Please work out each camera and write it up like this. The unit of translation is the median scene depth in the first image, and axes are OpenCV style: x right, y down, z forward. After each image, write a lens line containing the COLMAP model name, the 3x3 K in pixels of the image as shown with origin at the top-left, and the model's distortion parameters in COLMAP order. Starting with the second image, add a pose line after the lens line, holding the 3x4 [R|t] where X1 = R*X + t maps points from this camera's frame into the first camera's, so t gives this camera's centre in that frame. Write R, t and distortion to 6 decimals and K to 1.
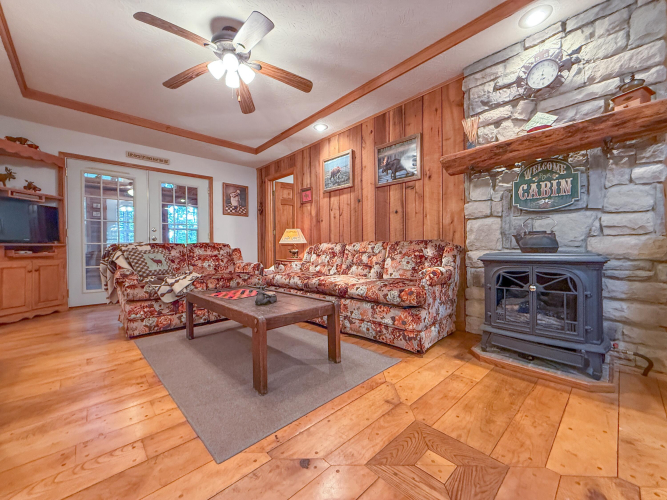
lens RADIAL K [[266.2, 0, 331.6], [0, 266.2, 249.9], [0, 0, 1]] dist [-0.001126, 0.000368]
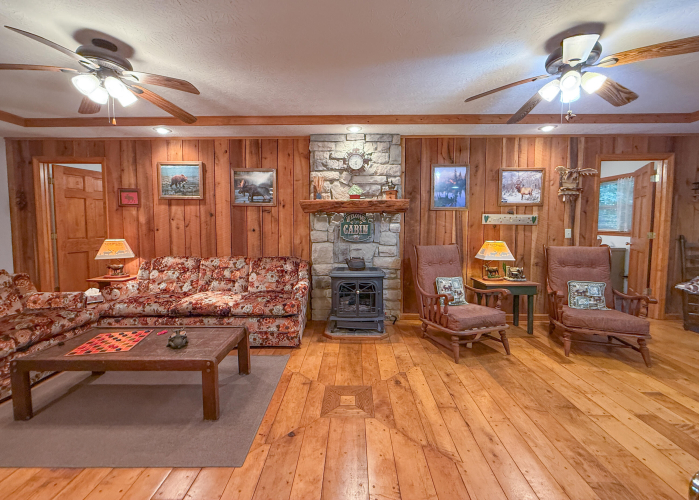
lens RADIAL K [[280.3, 0, 347.5], [0, 280.3, 237.5], [0, 0, 1]] dist [-0.002167, -0.000021]
pose [[0.698783, -0.030966, 0.714663, -0.388367], [-0.001820, 0.998982, 0.045064, -0.188556], [-0.715331, -0.032791, 0.698016, -0.161167]]
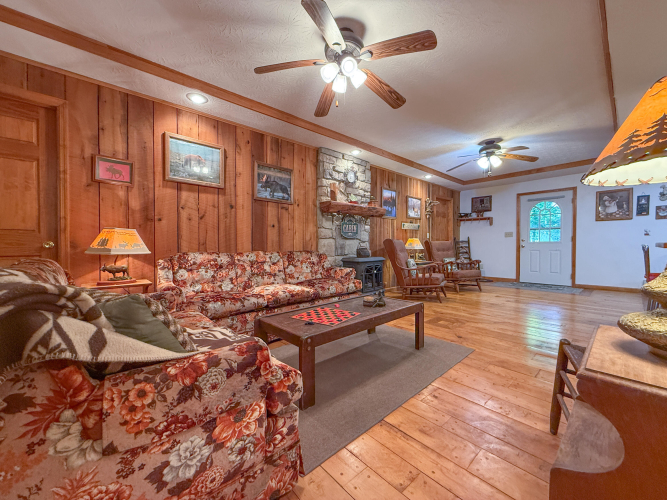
lens RADIAL K [[266.2, 0, 331.6], [0, 266.2, 249.9], [0, 0, 1]] dist [-0.001126, 0.000368]
pose [[0.026829, -0.008516, 0.999604, -1.040117], [0.009203, 0.999923, 0.008272, -0.050977], [-0.999598, 0.008977, 0.026906, 0.808055]]
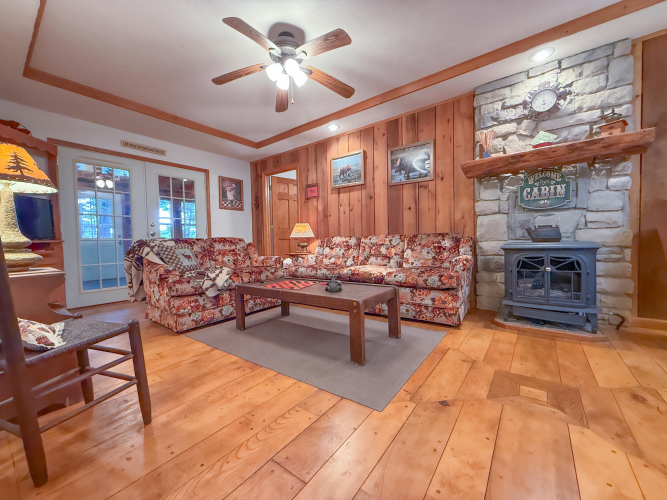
lens RADIAL K [[266.2, 0, 331.6], [0, 266.2, 249.9], [0, 0, 1]] dist [-0.001126, 0.000368]
pose [[0.986266, -0.017946, 0.164184, -0.305683], [0.014140, 0.999604, 0.024323, 0.001276], [-0.164556, -0.021668, 0.986130, -0.067689]]
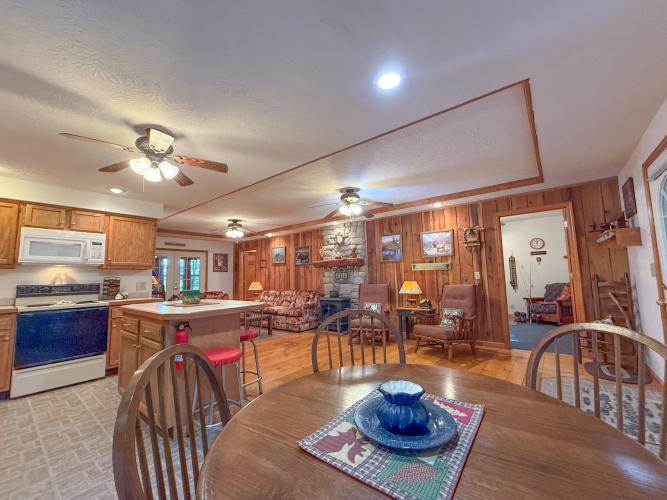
lens RADIAL K [[275.2, 0, 331.7], [0, 275.2, 250.0], [0, 0, 1]] dist [-0.000677, 0.000033]
pose [[0.990827, -0.000793, 0.135137, 0.194260], [0.015031, 0.994424, -0.104374, -0.142502], [-0.134301, 0.105448, 0.985314, -1.568860]]
